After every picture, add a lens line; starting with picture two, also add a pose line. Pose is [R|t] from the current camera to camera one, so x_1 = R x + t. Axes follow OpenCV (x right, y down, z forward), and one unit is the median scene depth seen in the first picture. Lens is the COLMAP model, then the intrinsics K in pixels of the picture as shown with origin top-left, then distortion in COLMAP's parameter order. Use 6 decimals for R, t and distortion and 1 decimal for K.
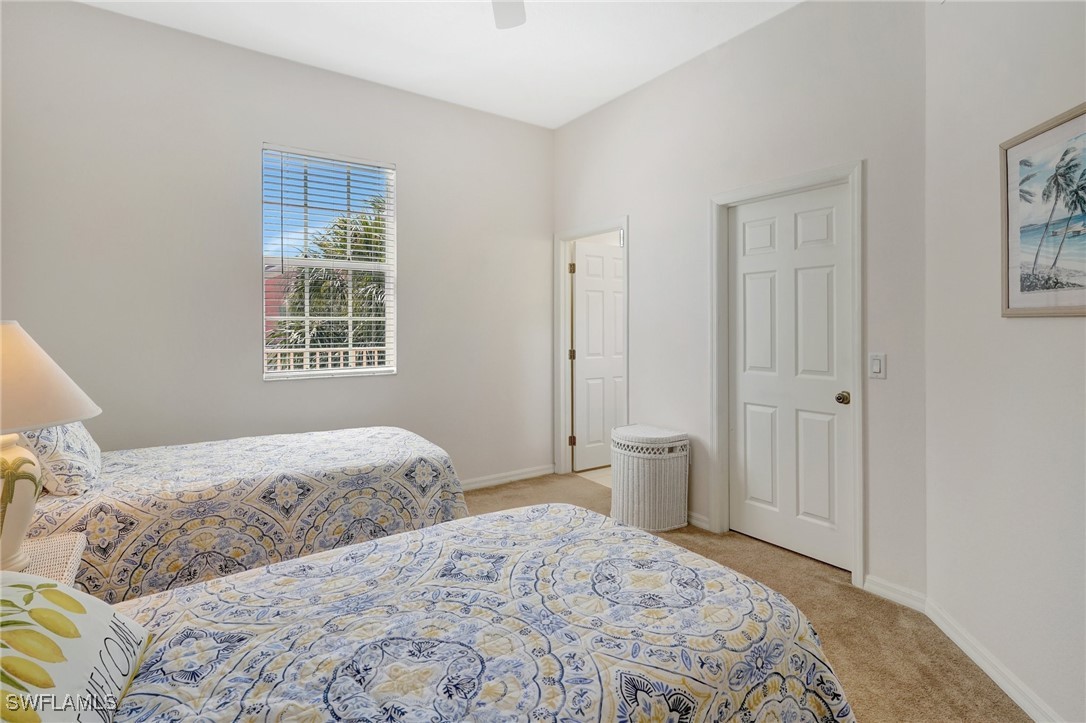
lens RADIAL K [[540.7, 0, 545.1], [0, 540.7, 330.3], [0, 0, 1]] dist [-0.005701, 0.005456]
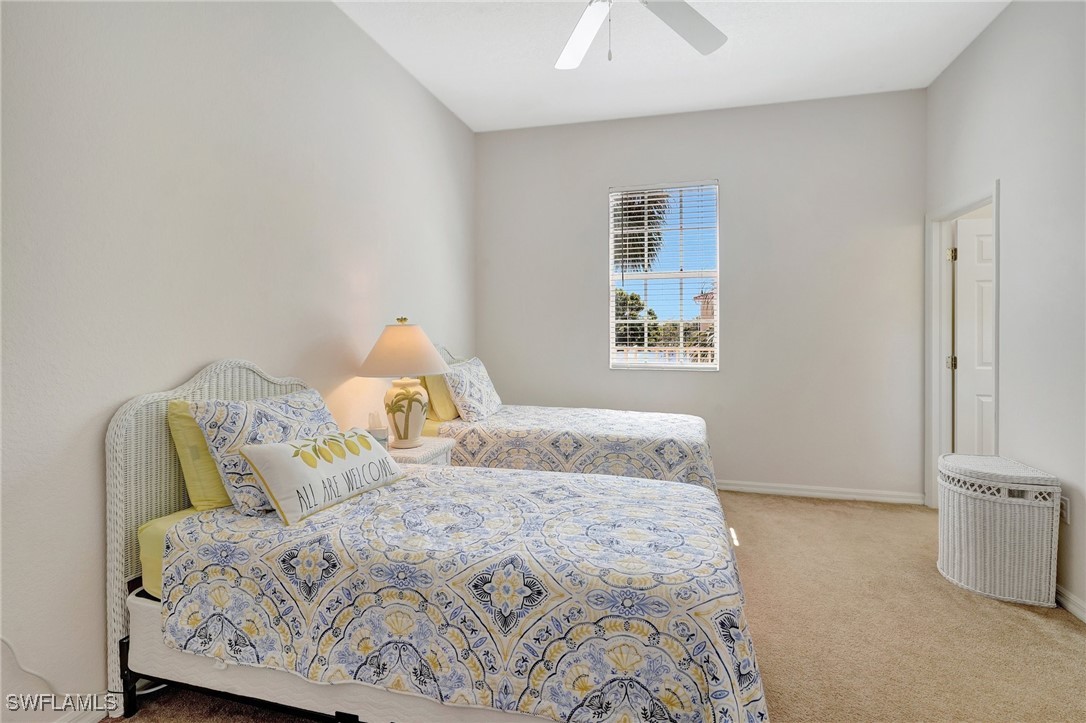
lens RADIAL K [[540.7, 0, 536.7], [0, 540.7, 332.6], [0, 0, 1]] dist [-0.005701, 0.005456]
pose [[0.633086, 0.004535, -0.774068, 0.655546], [-0.005396, 0.999984, 0.001446, 0.006159], [0.774063, 0.003261, 0.633101, 0.042255]]
